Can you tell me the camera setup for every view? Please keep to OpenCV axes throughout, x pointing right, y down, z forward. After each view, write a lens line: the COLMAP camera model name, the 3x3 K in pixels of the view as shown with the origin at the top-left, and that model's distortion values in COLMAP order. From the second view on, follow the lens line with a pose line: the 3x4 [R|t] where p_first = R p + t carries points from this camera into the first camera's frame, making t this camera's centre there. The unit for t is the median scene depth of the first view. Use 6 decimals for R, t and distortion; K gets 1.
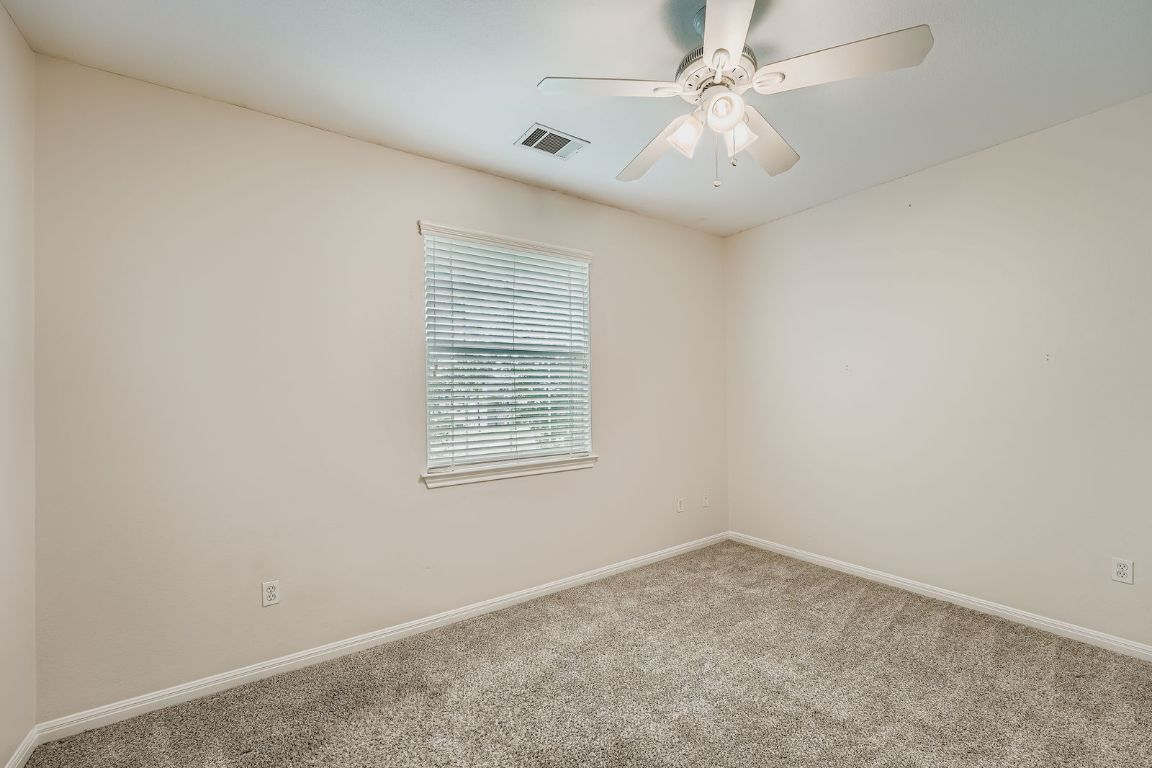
lens RADIAL K [[459.8, 0, 572.4], [0, 459.8, 376.9], [0, 0, 1]] dist [-0.000524, 0.000275]
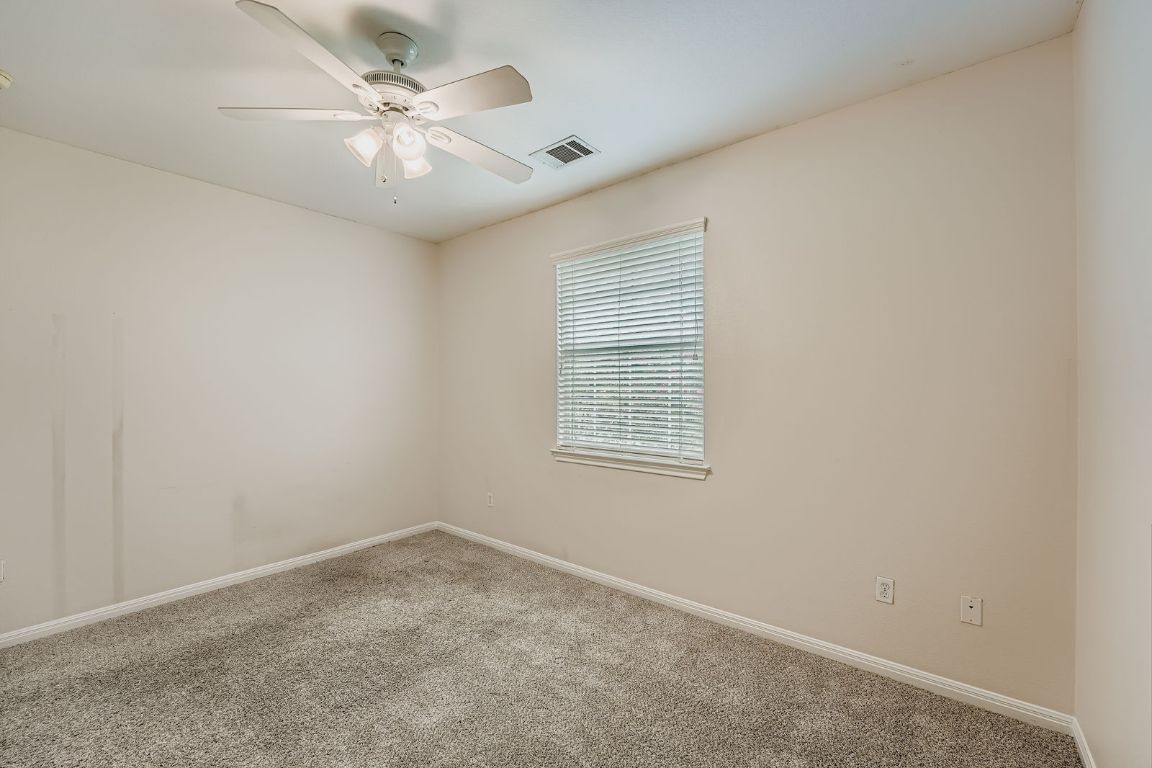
lens RADIAL K [[459.8, 0, 572.4], [0, 459.8, 376.9], [0, 0, 1]] dist [-0.000524, 0.000275]
pose [[0.287935, -0.010682, -0.957590, 0.915303], [0.023782, 0.999709, -0.004001, 0.012895], [0.957355, -0.021621, 0.288106, 0.654077]]
